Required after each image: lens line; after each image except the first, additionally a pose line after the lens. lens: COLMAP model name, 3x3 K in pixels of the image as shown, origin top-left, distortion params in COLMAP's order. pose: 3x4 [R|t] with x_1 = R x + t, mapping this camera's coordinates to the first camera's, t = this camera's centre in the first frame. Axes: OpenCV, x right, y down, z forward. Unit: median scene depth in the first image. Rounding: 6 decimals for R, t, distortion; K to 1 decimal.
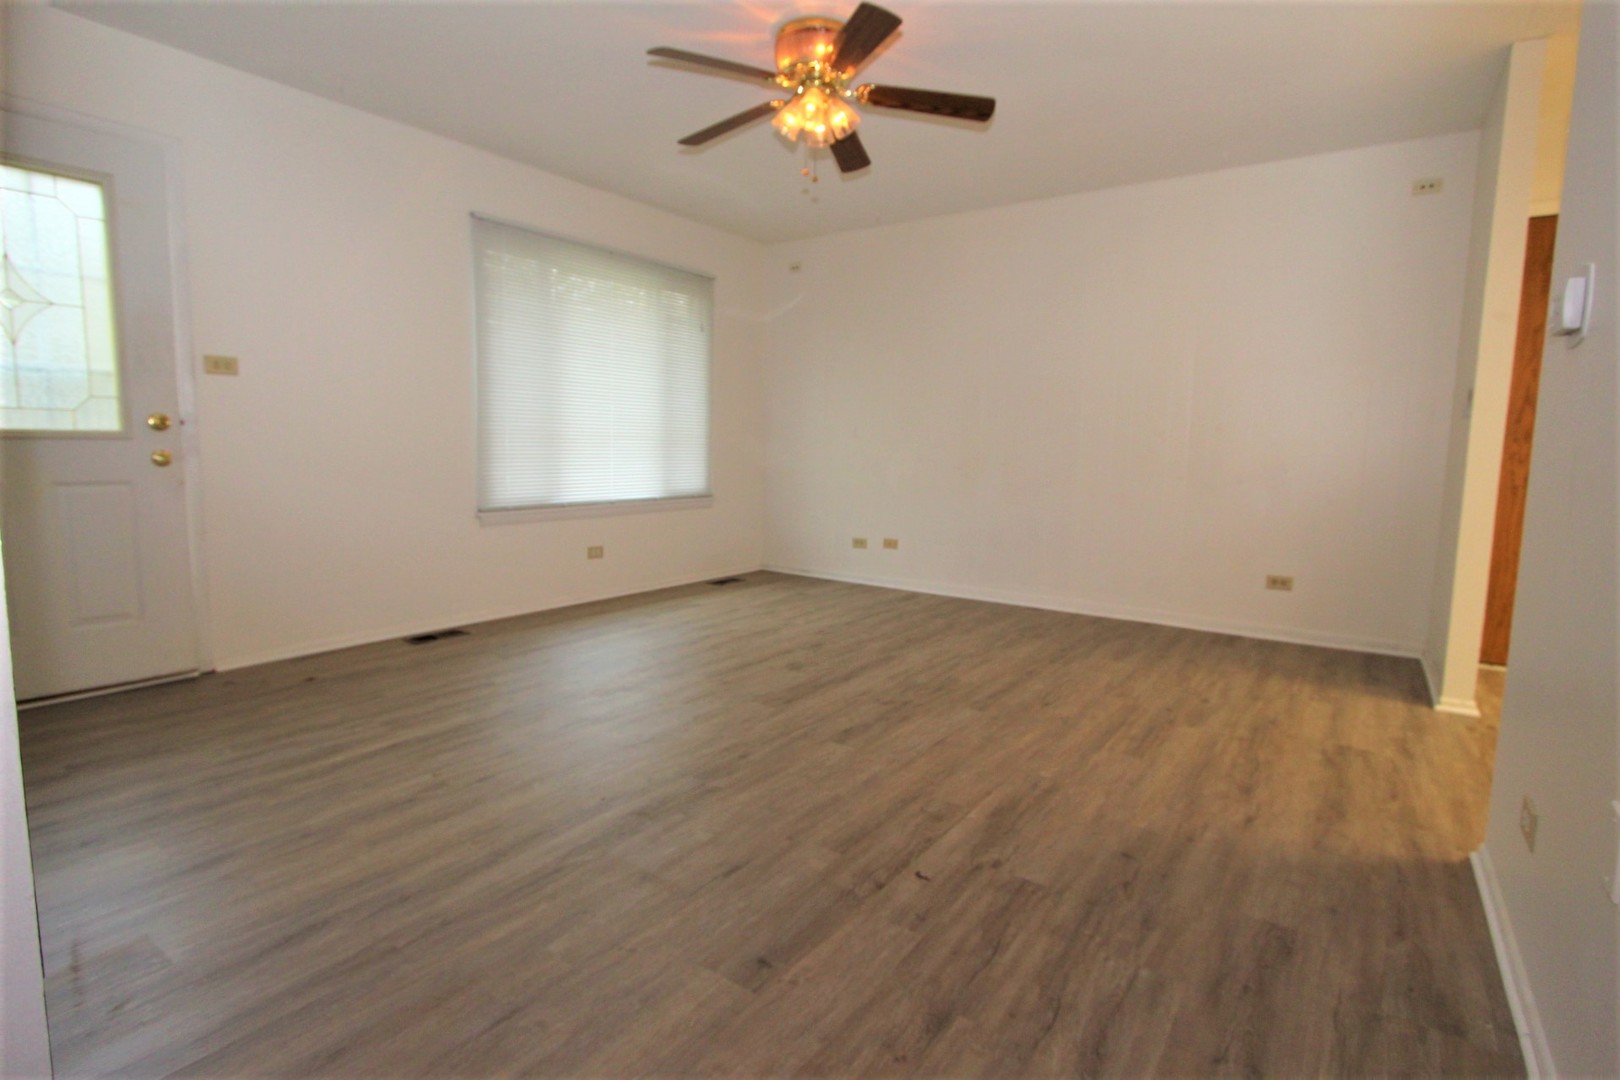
lens RADIAL K [[838.8, 0, 813.2], [0, 838.8, 546.4], [0, 0, 1]] dist [-0.009628, -0.000148]
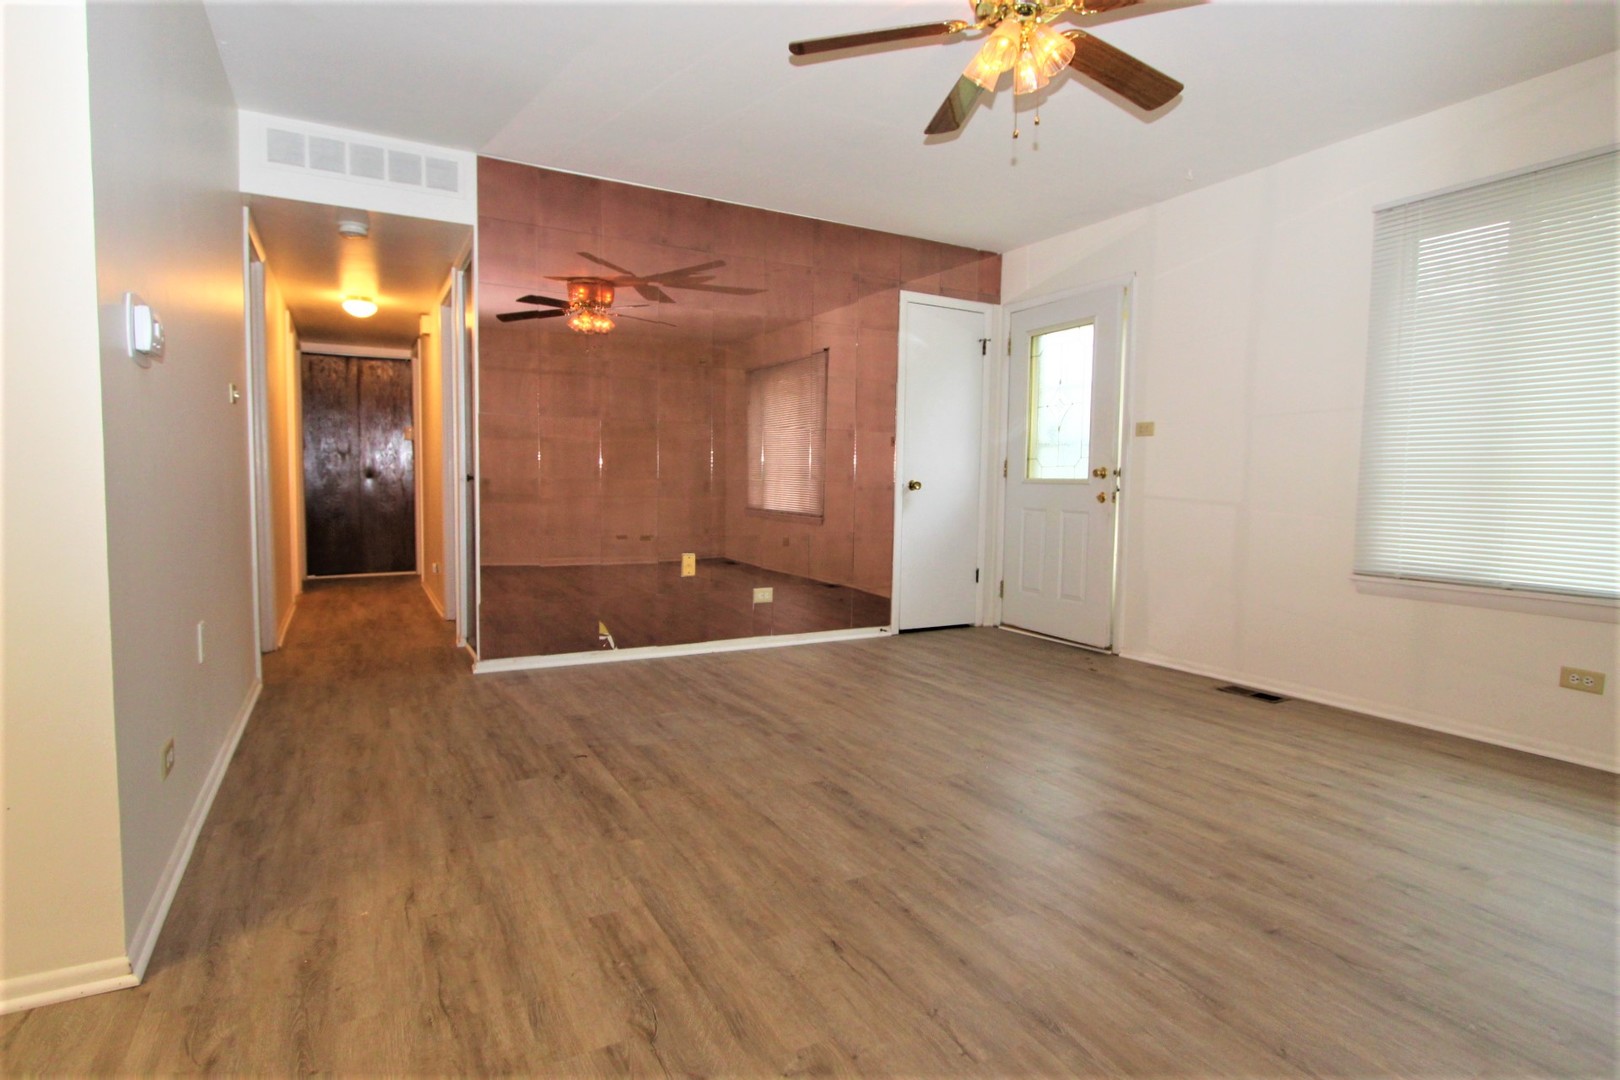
lens RADIAL K [[912.0, 0, 814.9], [0, 912.0, 539.4], [0, 0, 1]] dist [-0.017016, 0.004999]
pose [[-0.492221, 0.030761, -0.869927, 1.086934], [-0.127949, 0.985964, 0.107260, -0.178029], [0.861016, 0.164102, -0.481376, 1.700797]]
